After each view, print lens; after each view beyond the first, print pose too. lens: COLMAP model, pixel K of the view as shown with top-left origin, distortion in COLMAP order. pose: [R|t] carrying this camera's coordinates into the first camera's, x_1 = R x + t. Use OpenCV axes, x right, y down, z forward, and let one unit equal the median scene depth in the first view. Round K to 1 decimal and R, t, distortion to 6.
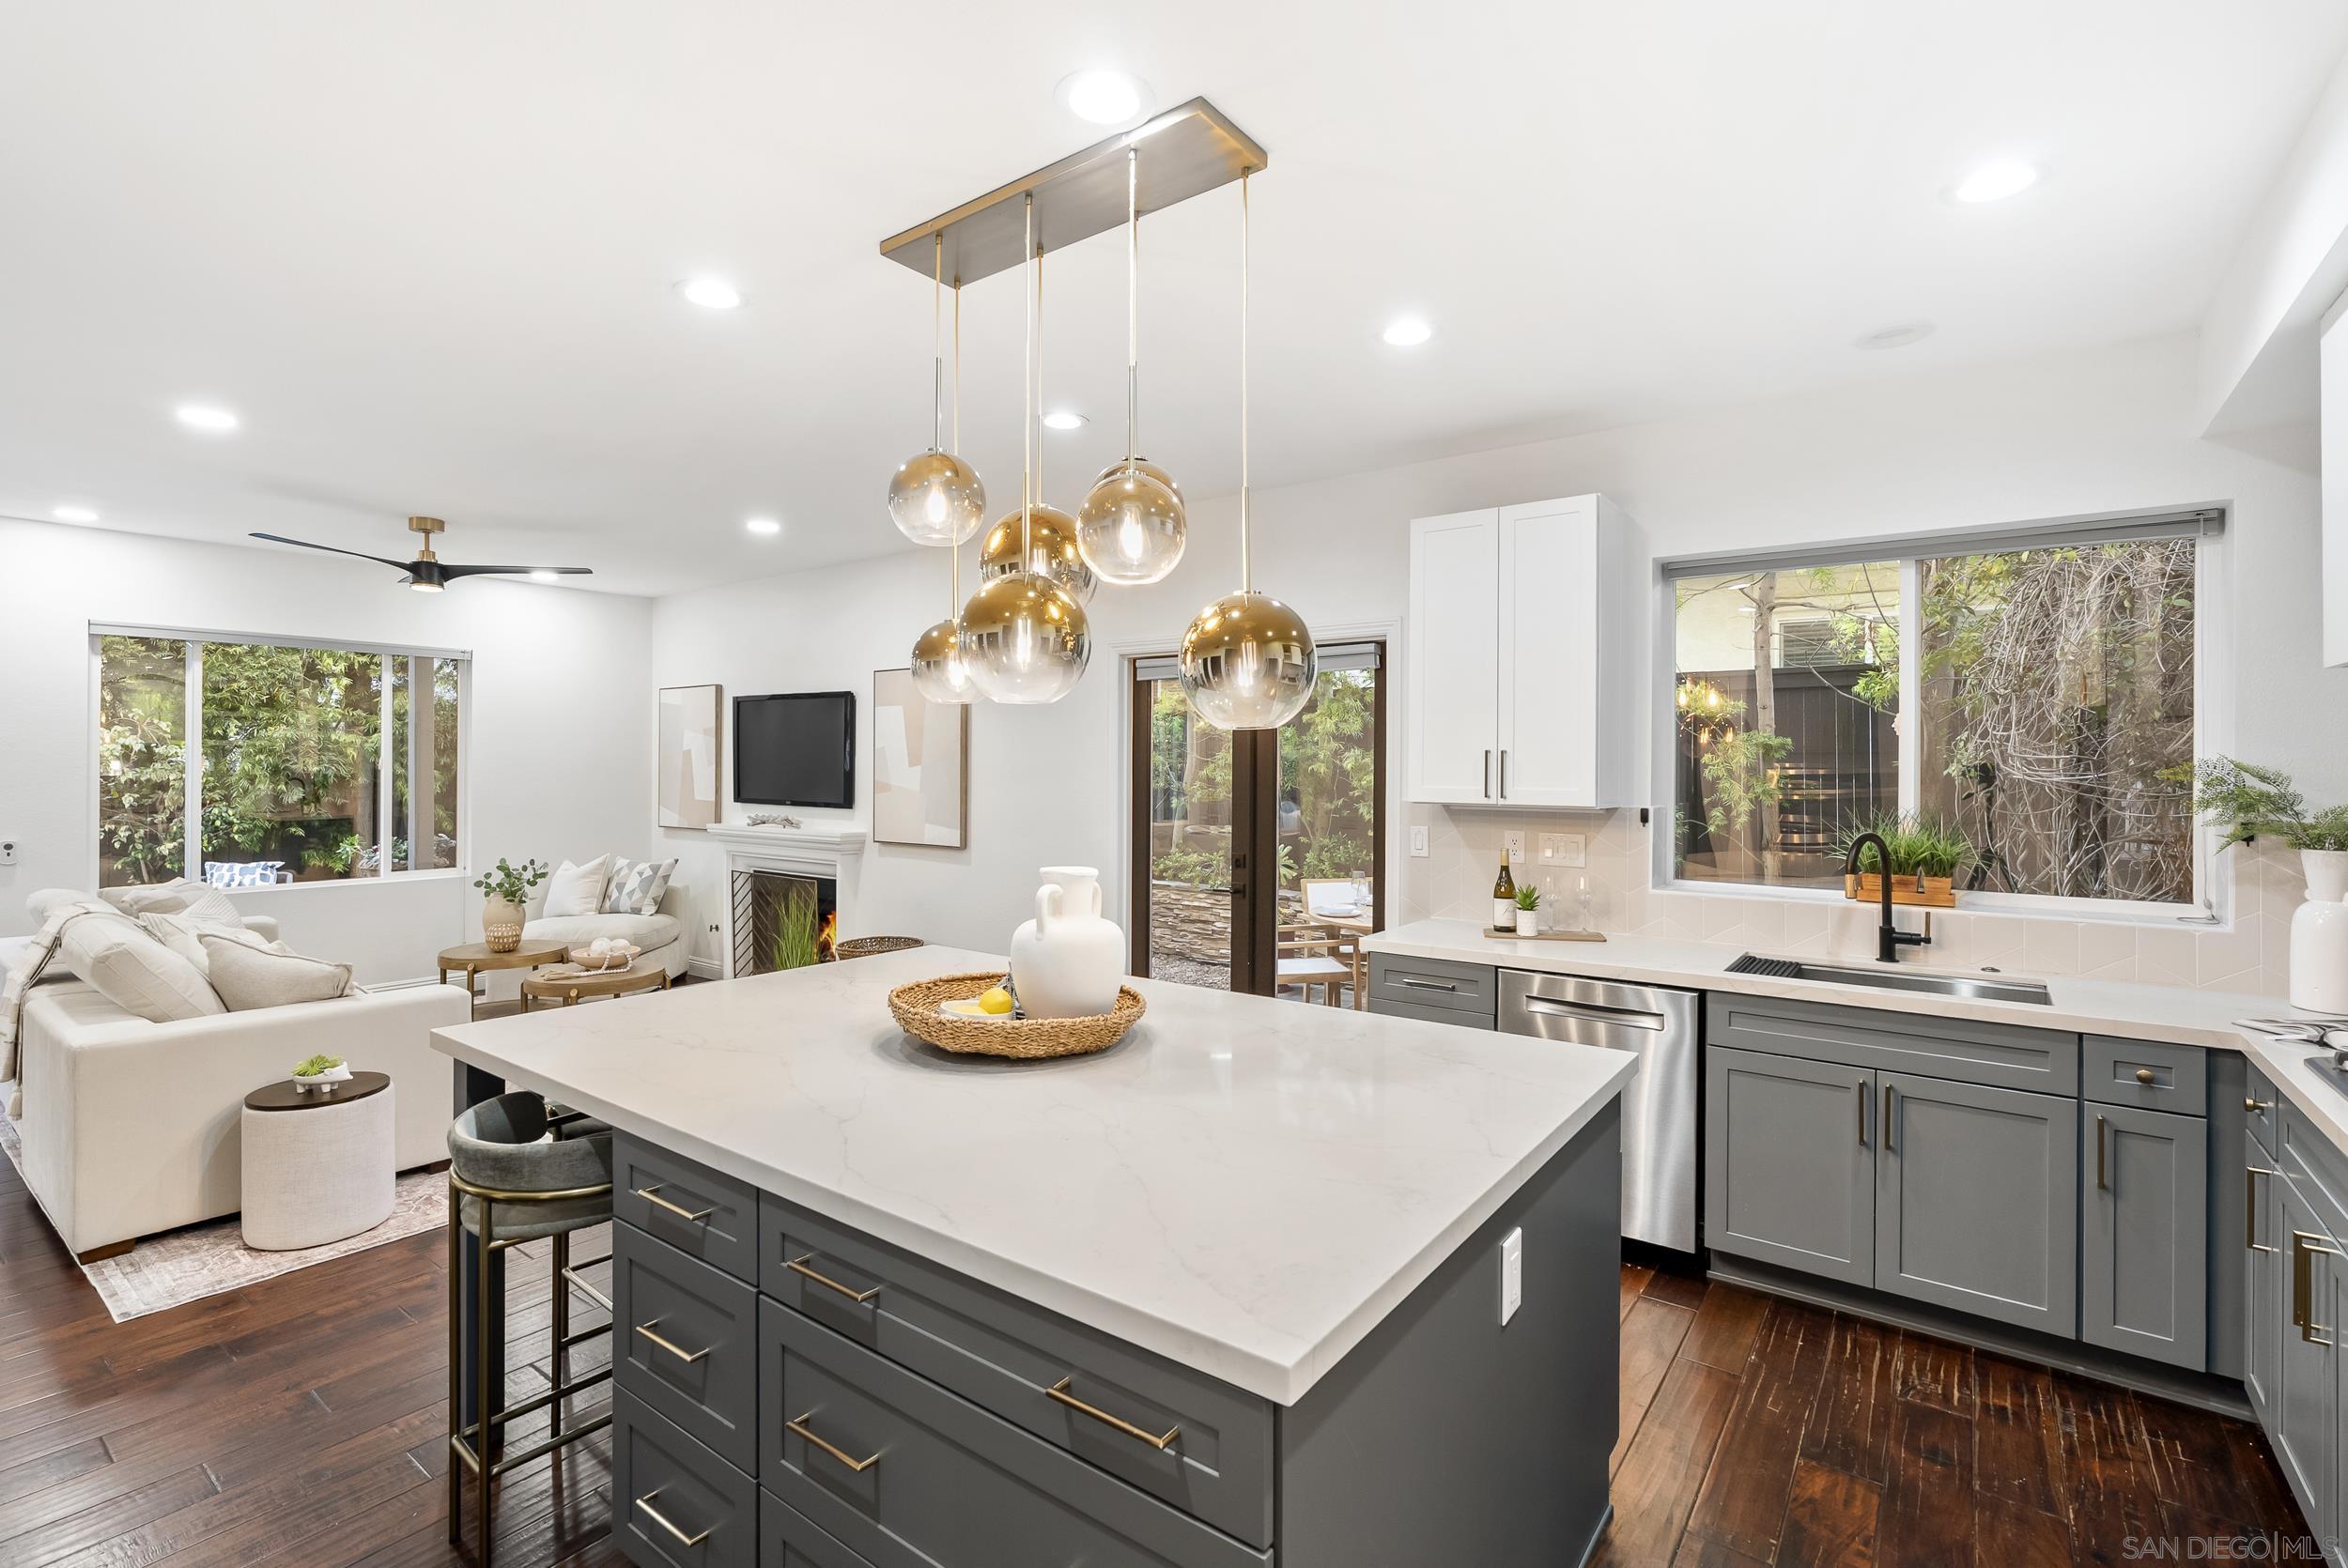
lens RADIAL K [[1078.9, 0, 1173.5], [0, 1078.9, 768.1], [0, 0, 1]] dist [-0.009439, 0.000631]
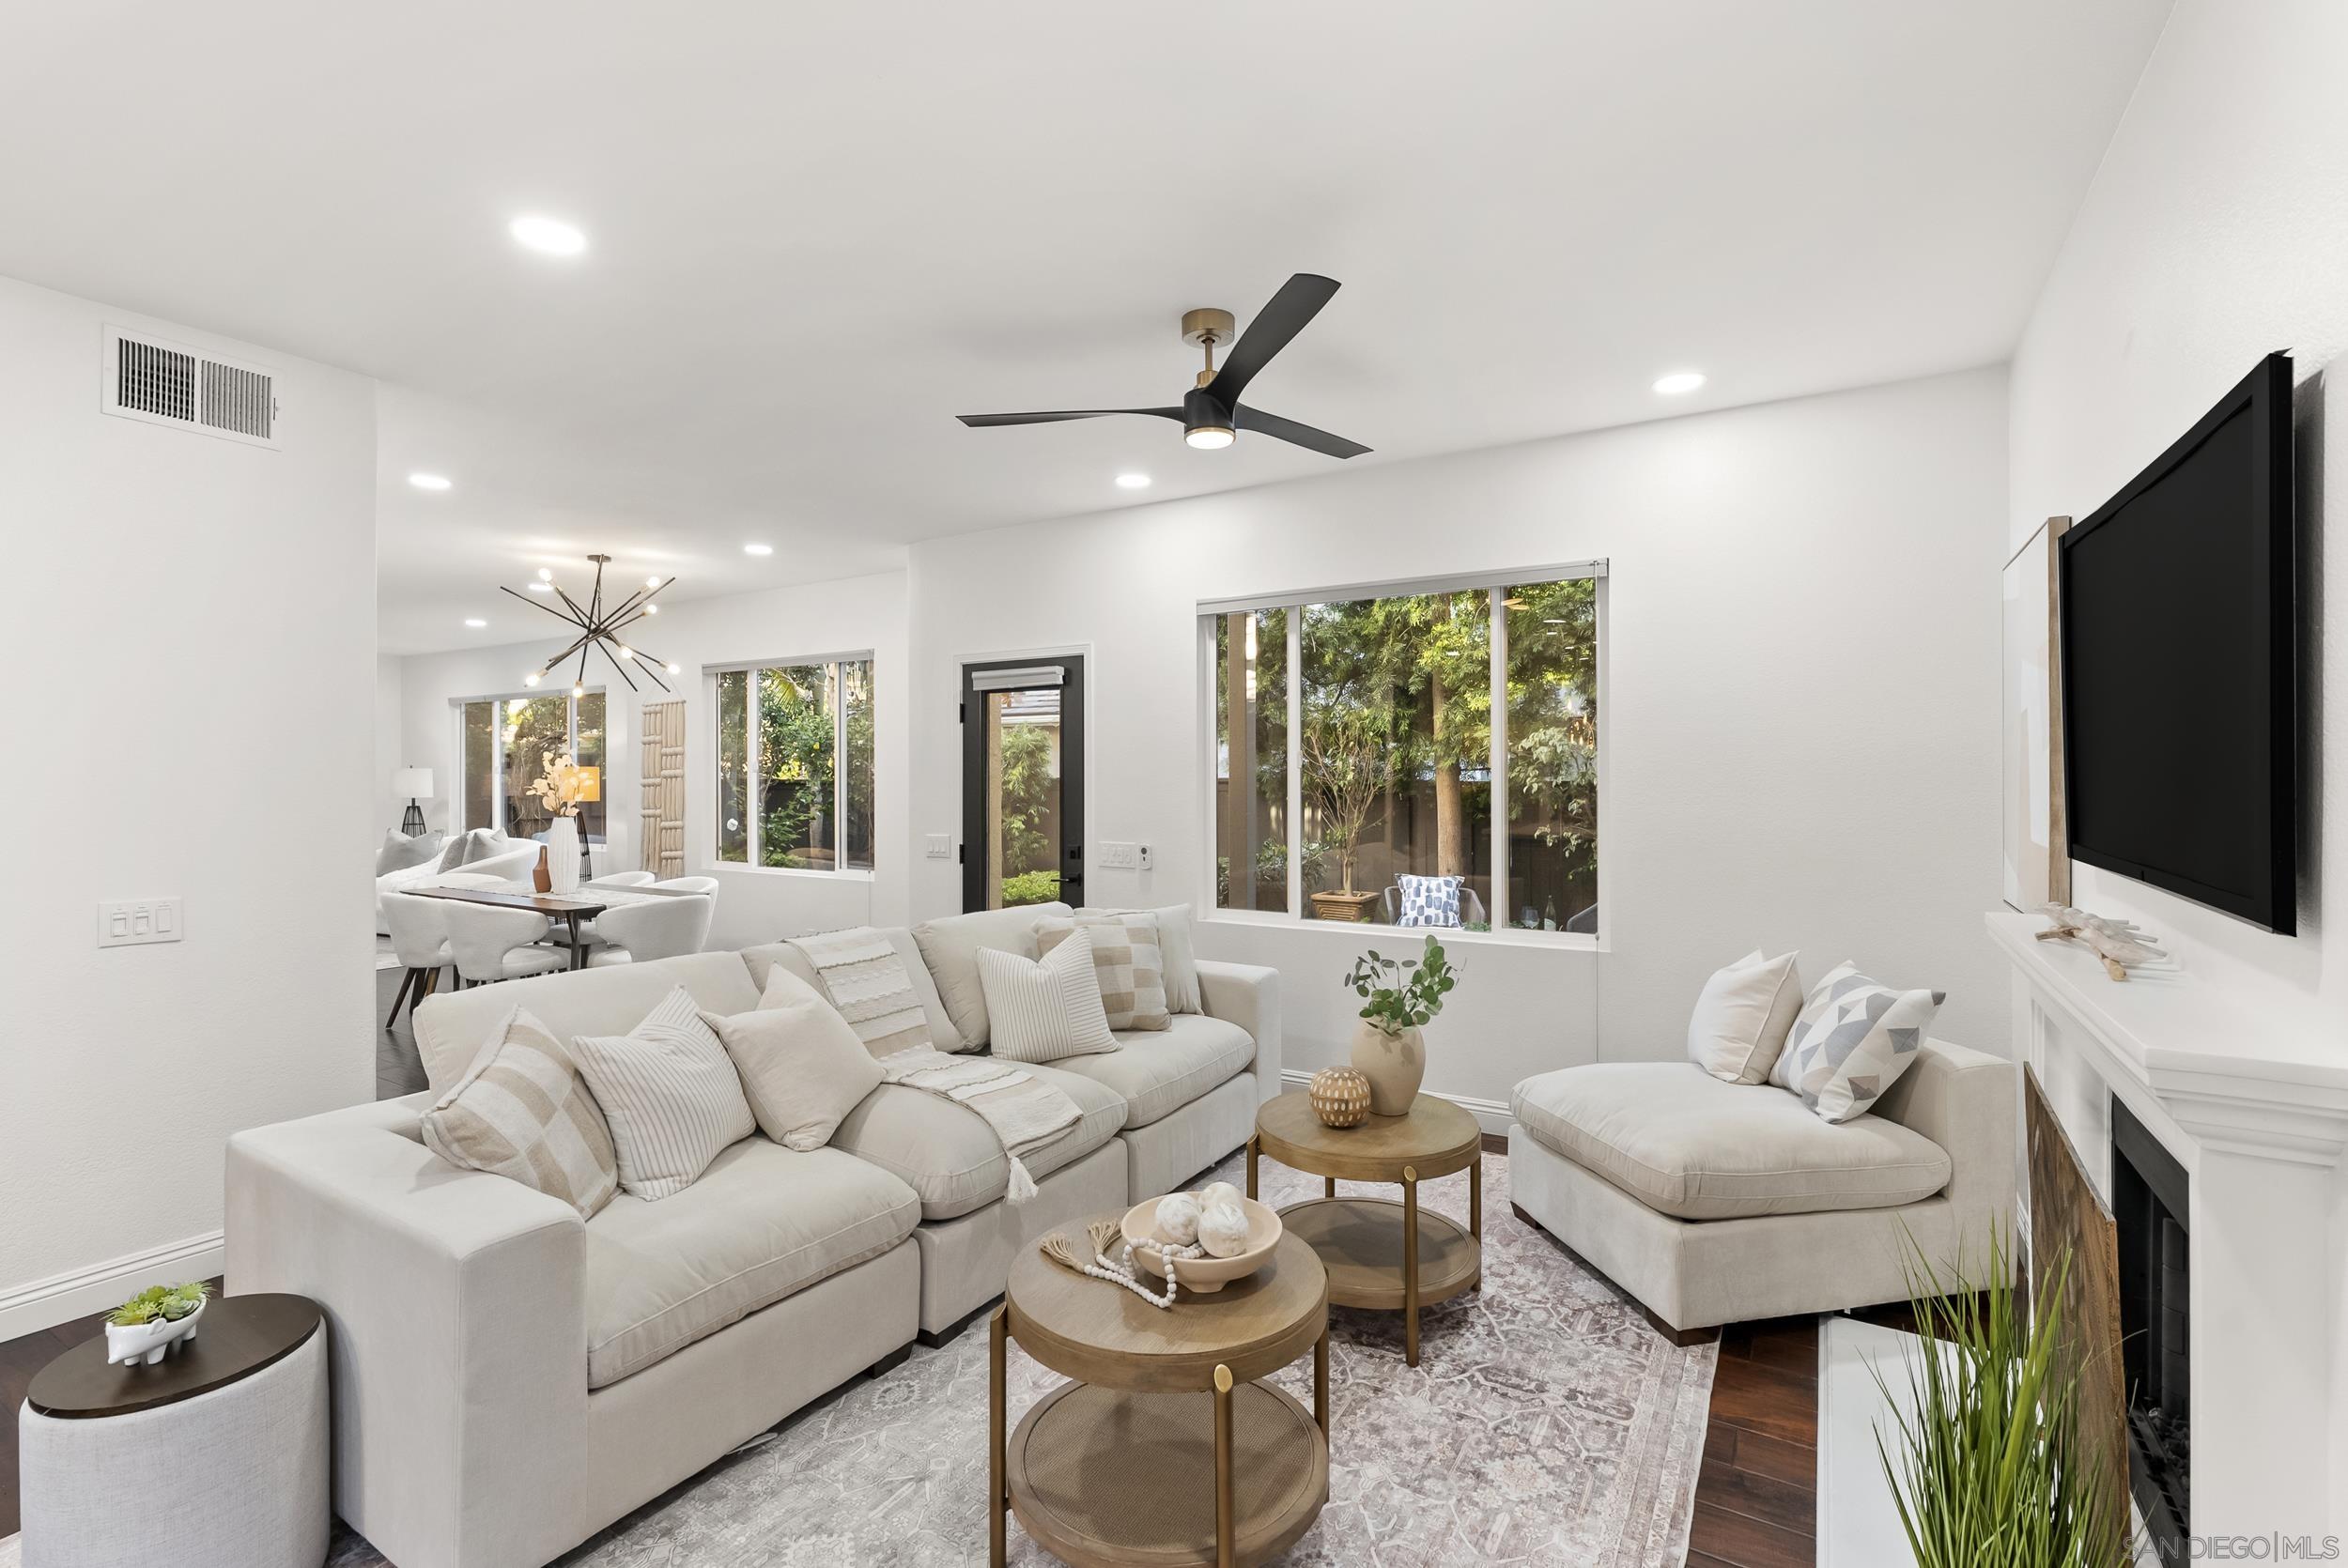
lens RADIAL K [[1078.9, 0, 1161.4], [0, 1078.9, 776.5], [0, 0, 1]] dist [-0.009439, 0.000631]
pose [[0.067424, -0.000605, -0.997724, -0.094423], [0.003041, 0.999995, -0.000401, 0.005361], [0.997720, -0.003007, 0.067425, 0.707869]]
